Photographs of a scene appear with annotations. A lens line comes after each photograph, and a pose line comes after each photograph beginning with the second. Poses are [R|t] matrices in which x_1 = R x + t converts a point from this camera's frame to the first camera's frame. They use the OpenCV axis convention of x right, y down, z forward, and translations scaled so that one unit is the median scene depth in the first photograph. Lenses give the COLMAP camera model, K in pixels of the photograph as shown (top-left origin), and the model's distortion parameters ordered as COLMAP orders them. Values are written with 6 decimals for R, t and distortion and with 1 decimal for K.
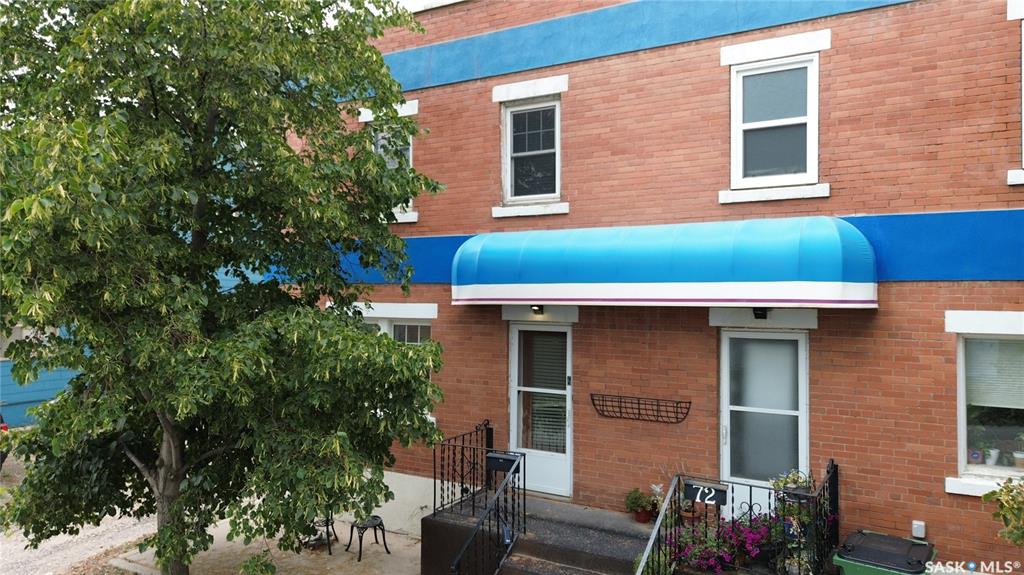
lens RADIAL K [[727.2, 0, 515.3], [0, 727.2, 286.3], [0, 0, 1]] dist [0.059133, -0.056367]
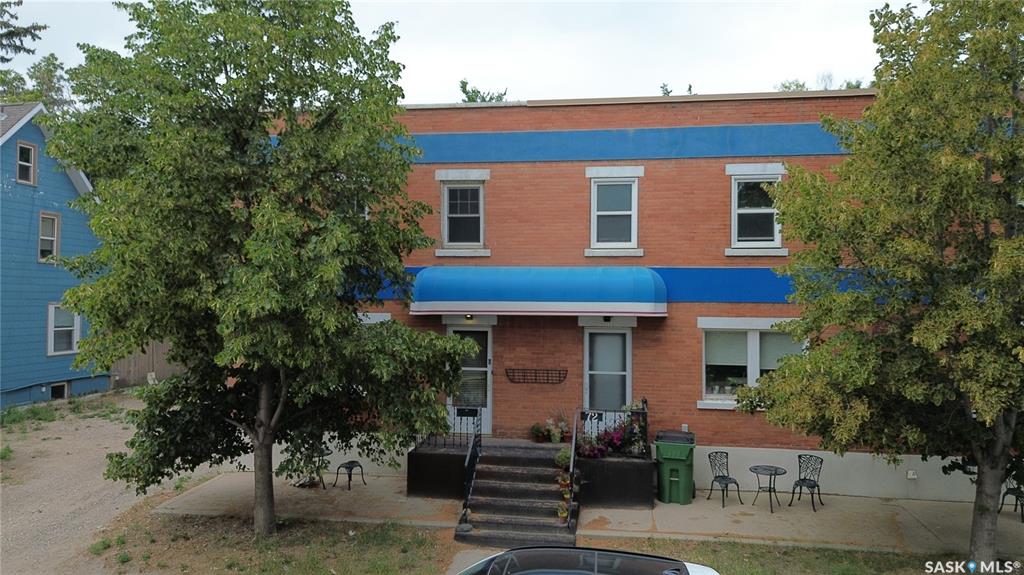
lens RADIAL K [[727.9, 0, 512.0], [0, 727.9, 287.5], [0, 0, 1]] dist [0.106899, -0.160907]
pose [[0.923899, 0.004572, 0.382610, -0.548248], [-0.007856, 0.999944, 0.007022, -0.049012], [-0.382557, -0.009493, 0.923883, -0.546482]]
